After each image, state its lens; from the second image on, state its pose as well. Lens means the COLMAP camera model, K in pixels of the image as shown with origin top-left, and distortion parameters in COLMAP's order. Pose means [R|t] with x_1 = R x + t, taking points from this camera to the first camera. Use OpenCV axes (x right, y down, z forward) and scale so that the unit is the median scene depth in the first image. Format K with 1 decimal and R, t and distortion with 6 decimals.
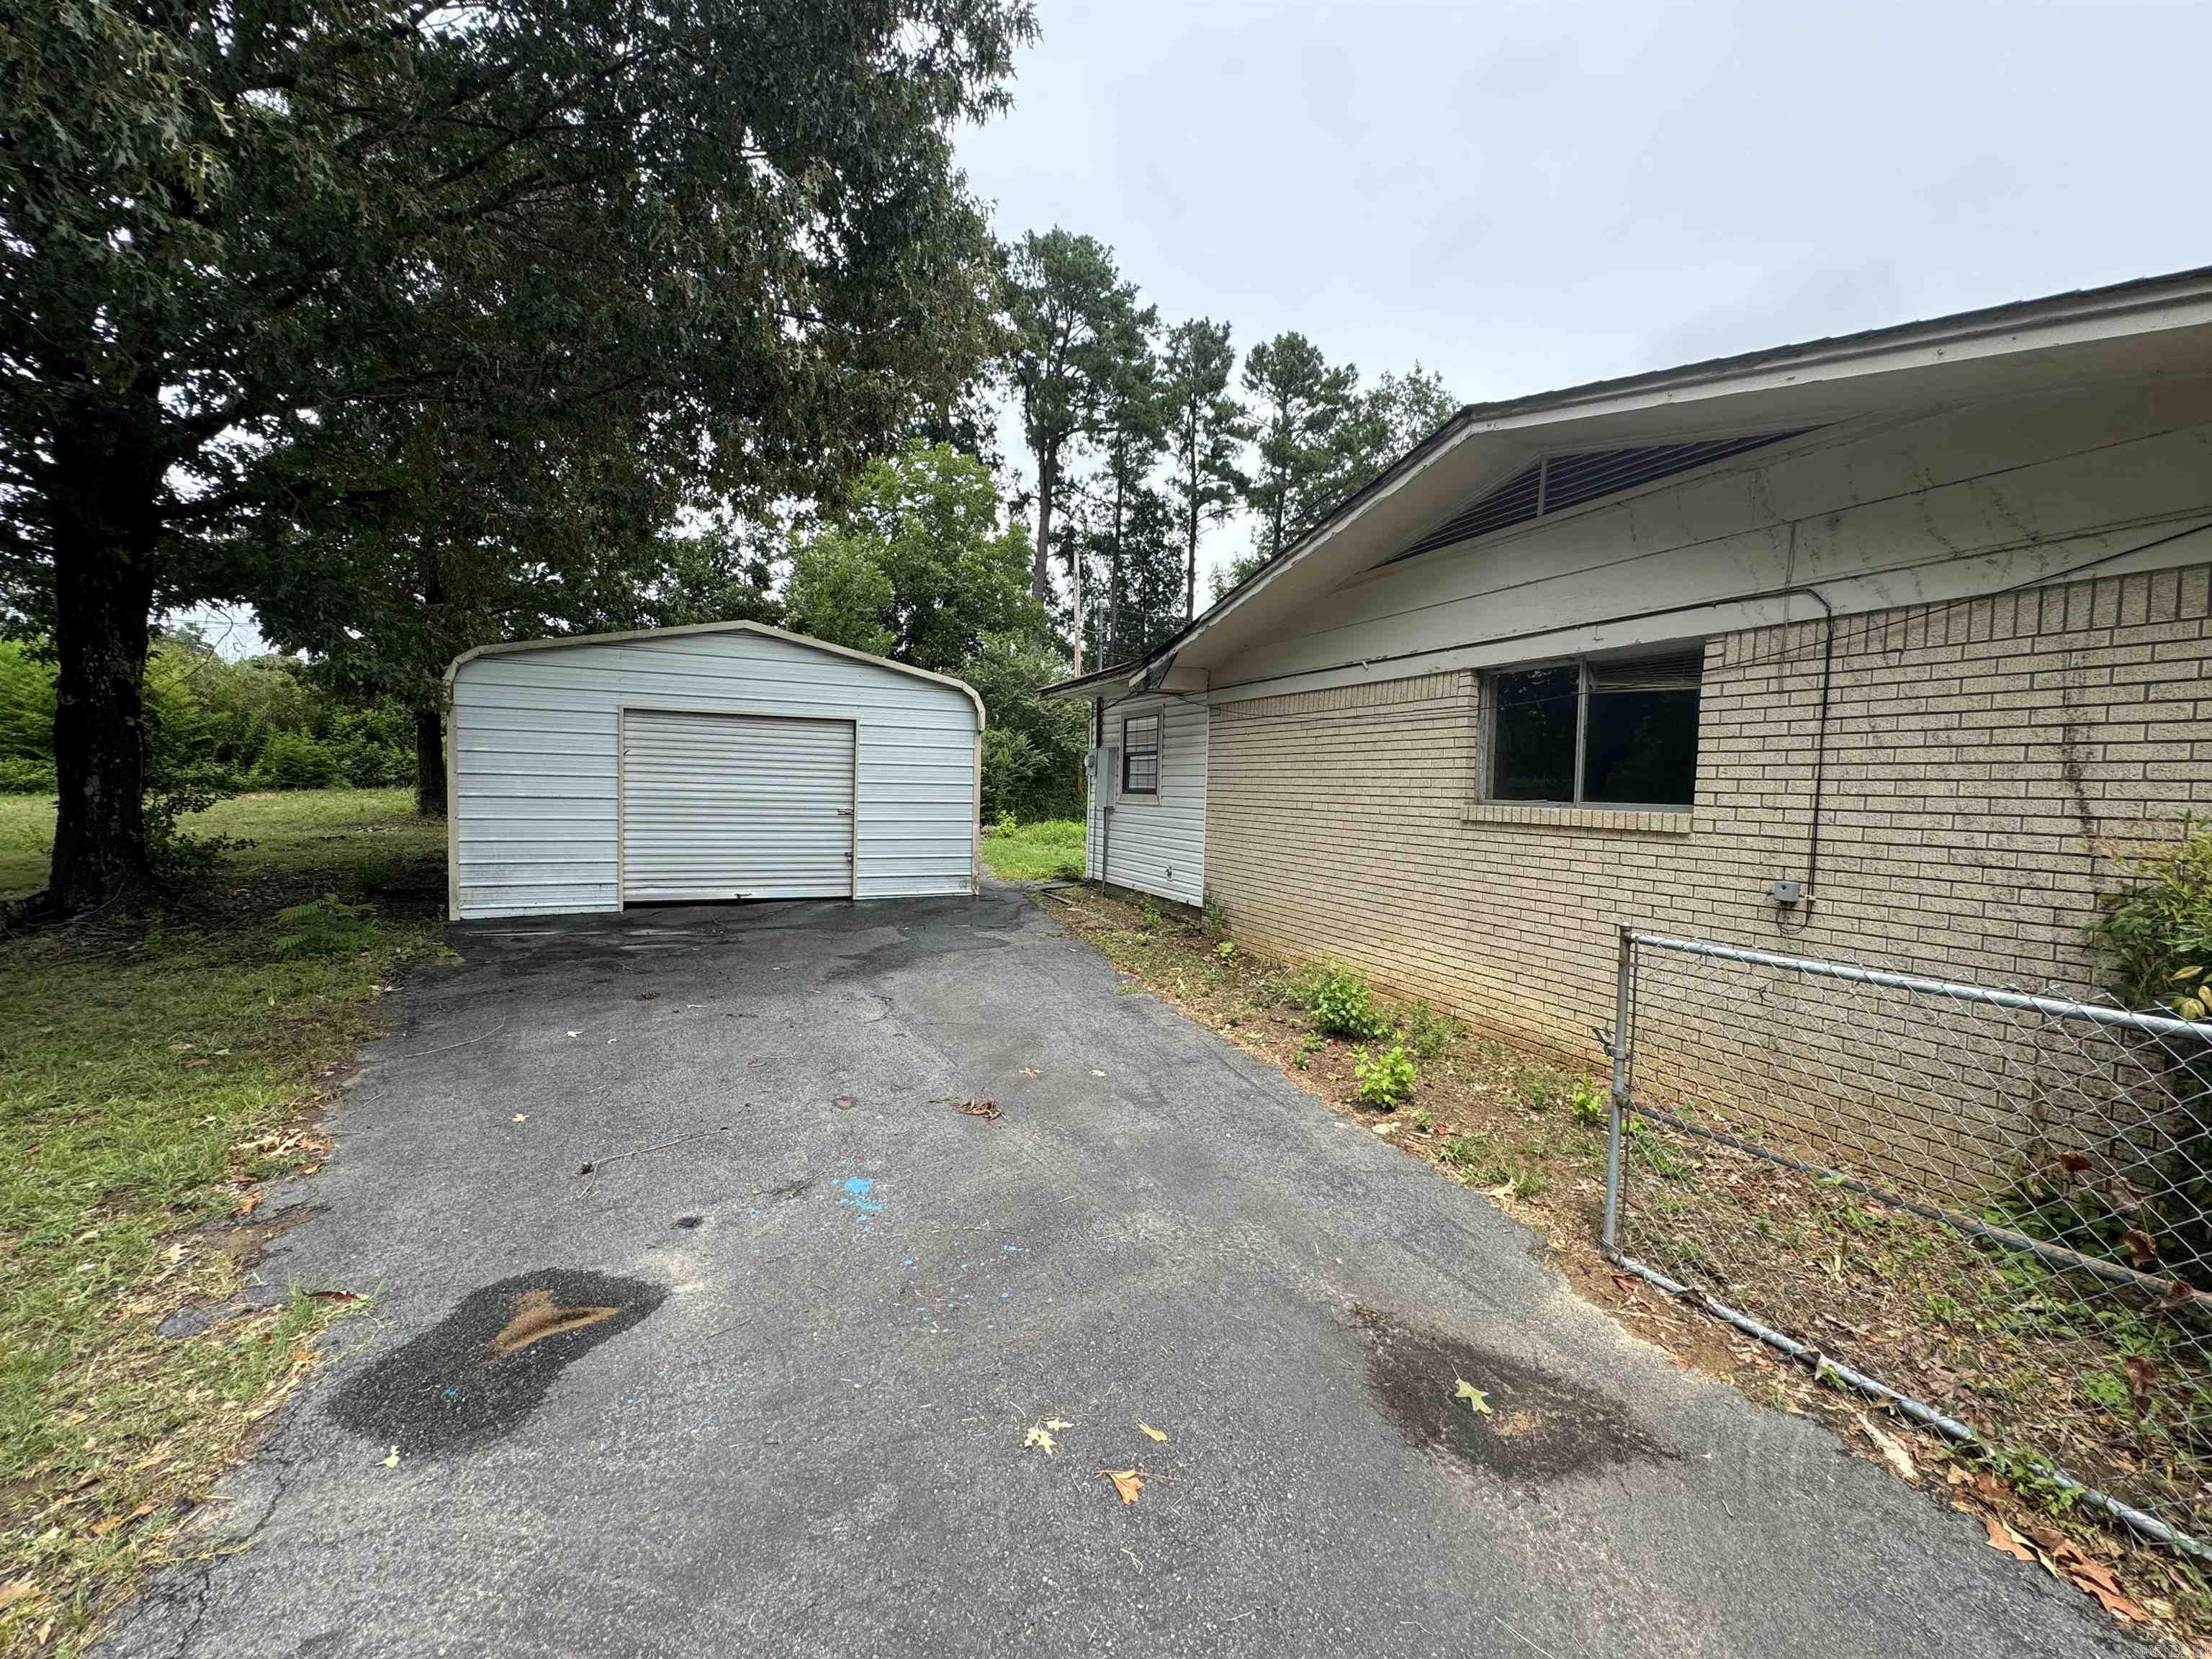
lens RADIAL K [[883.9, 0, 1106.0], [0, 883.9, 829.5], [0, 0, 1]] dist [-0.002216, -0.000006]
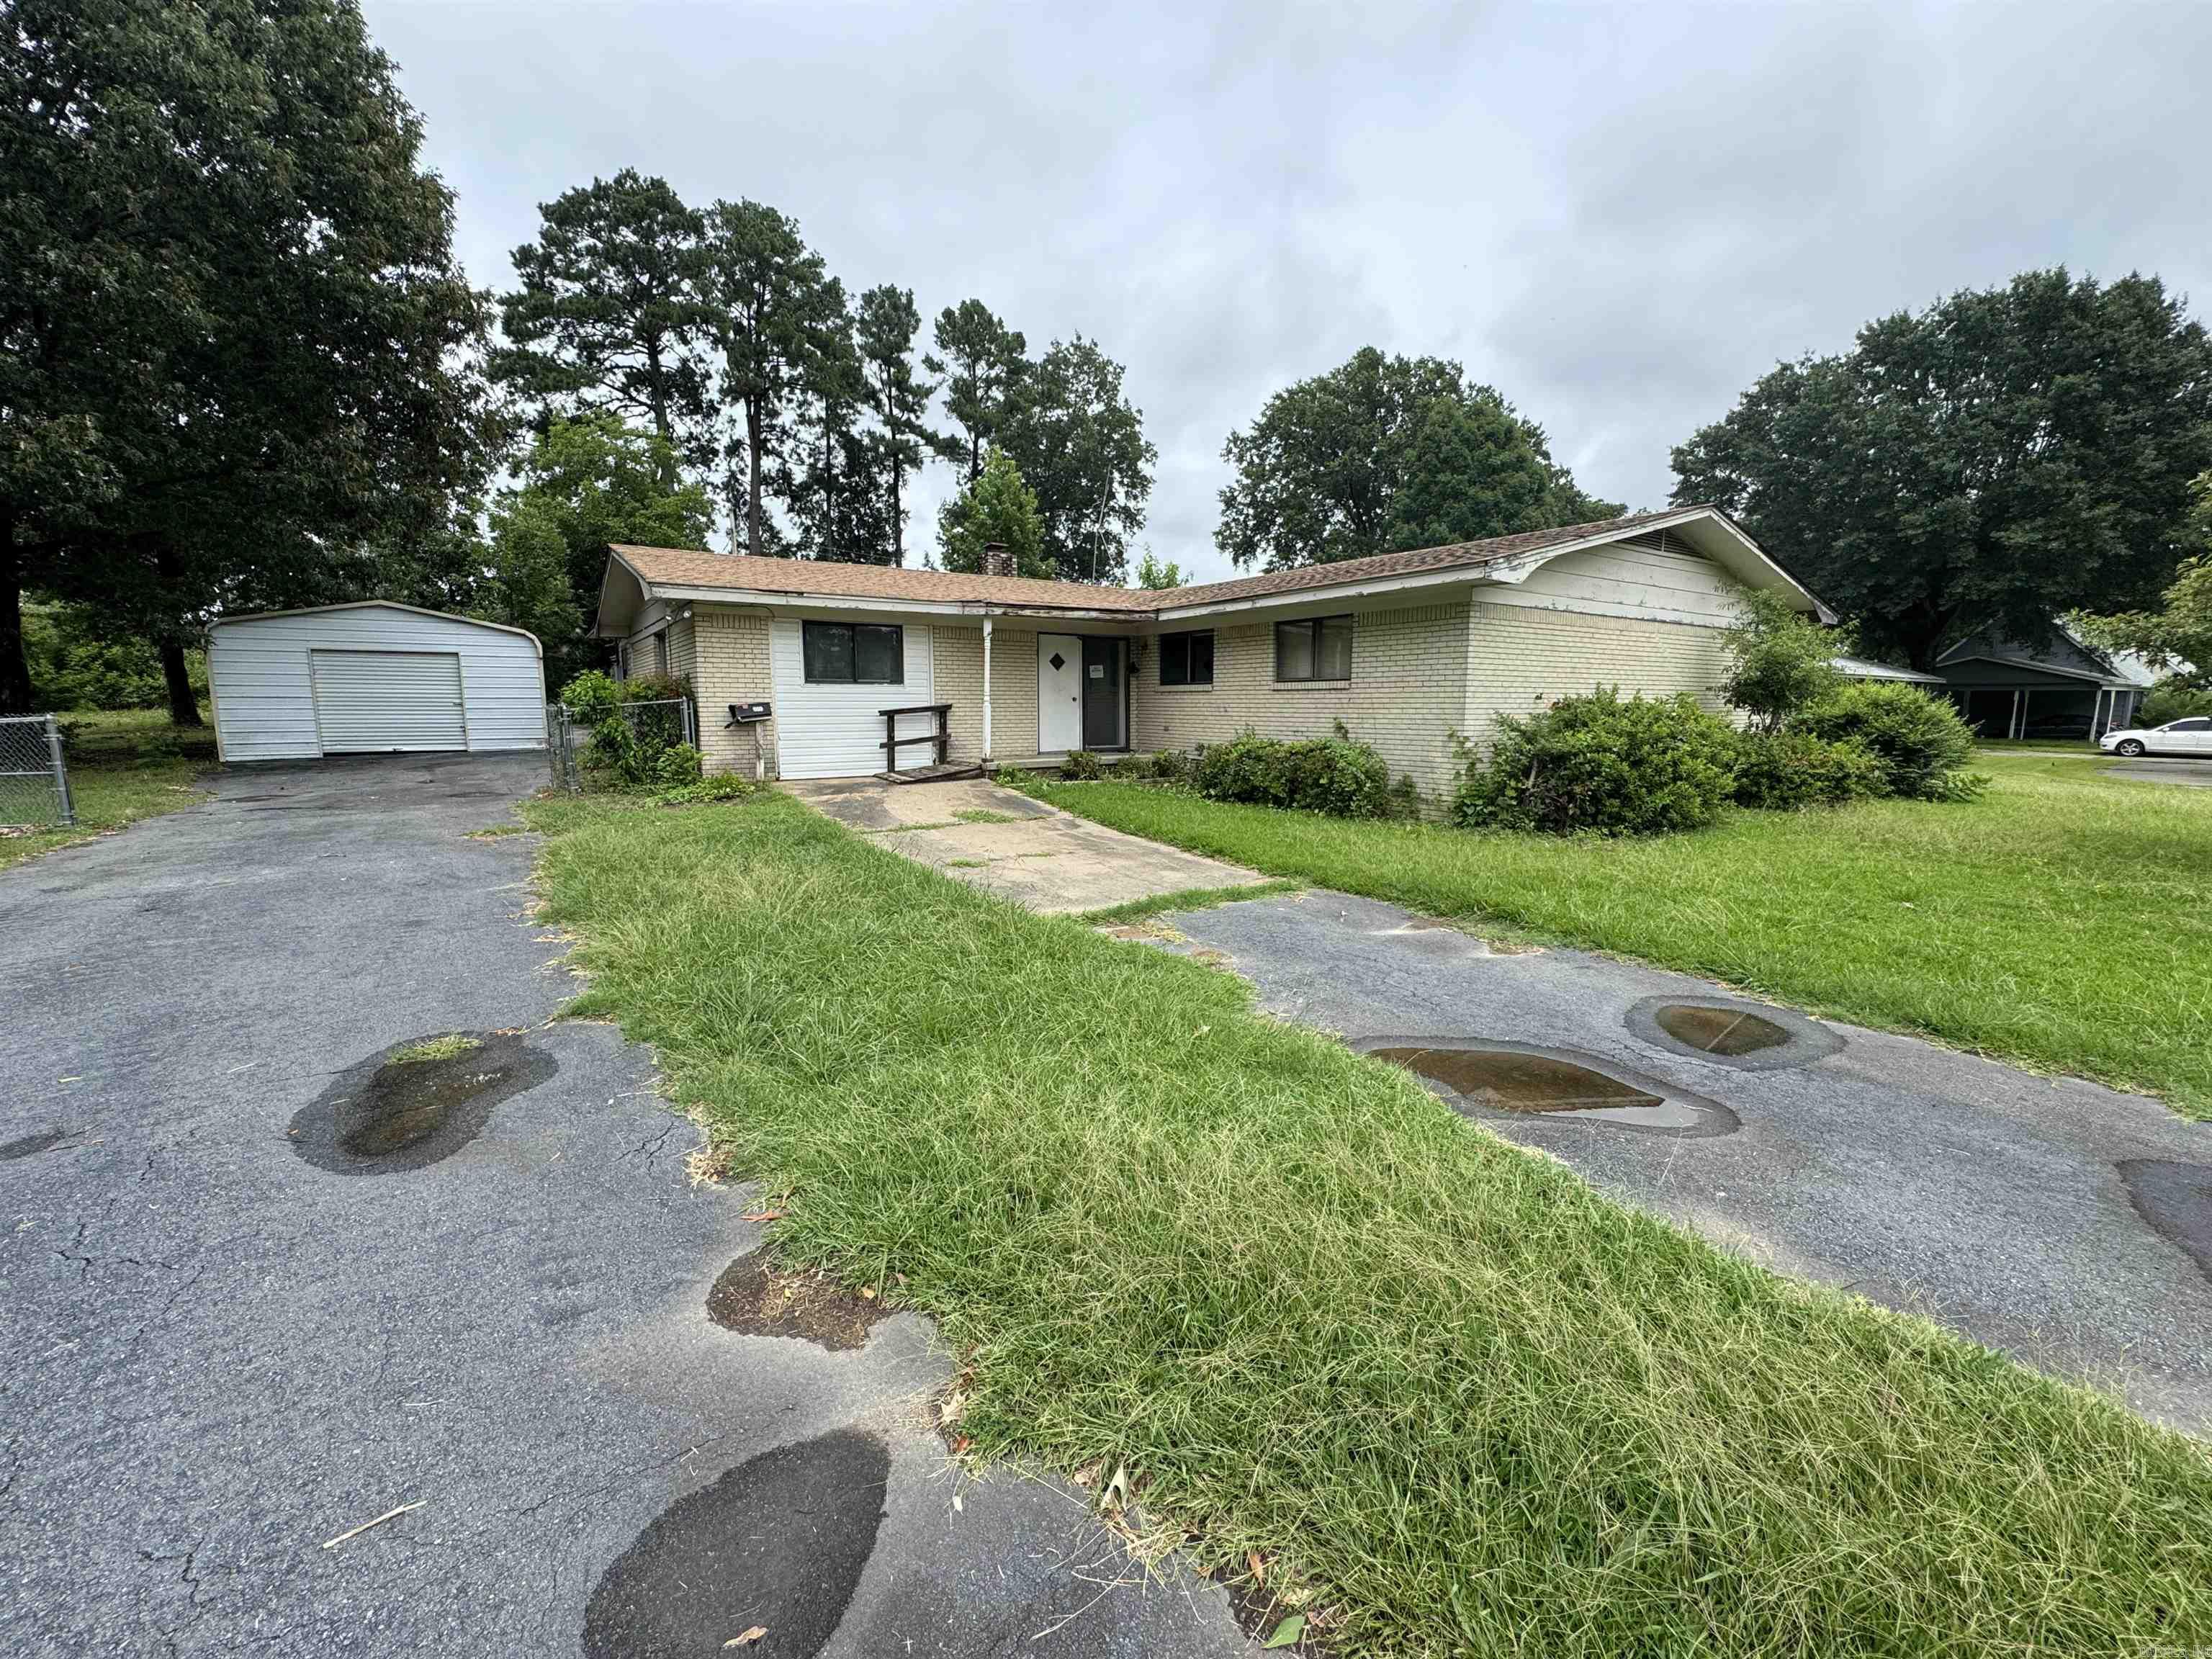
lens RADIAL K [[883.9, 0, 1106.0], [0, 883.9, 829.5], [0, 0, 1]] dist [-0.002216, -0.000006]
pose [[0.984992, -0.047725, 0.165871, 0.174165], [0.032007, 0.994850, 0.096172, 0.026101], [-0.169607, -0.089419, 0.981447, -0.256444]]
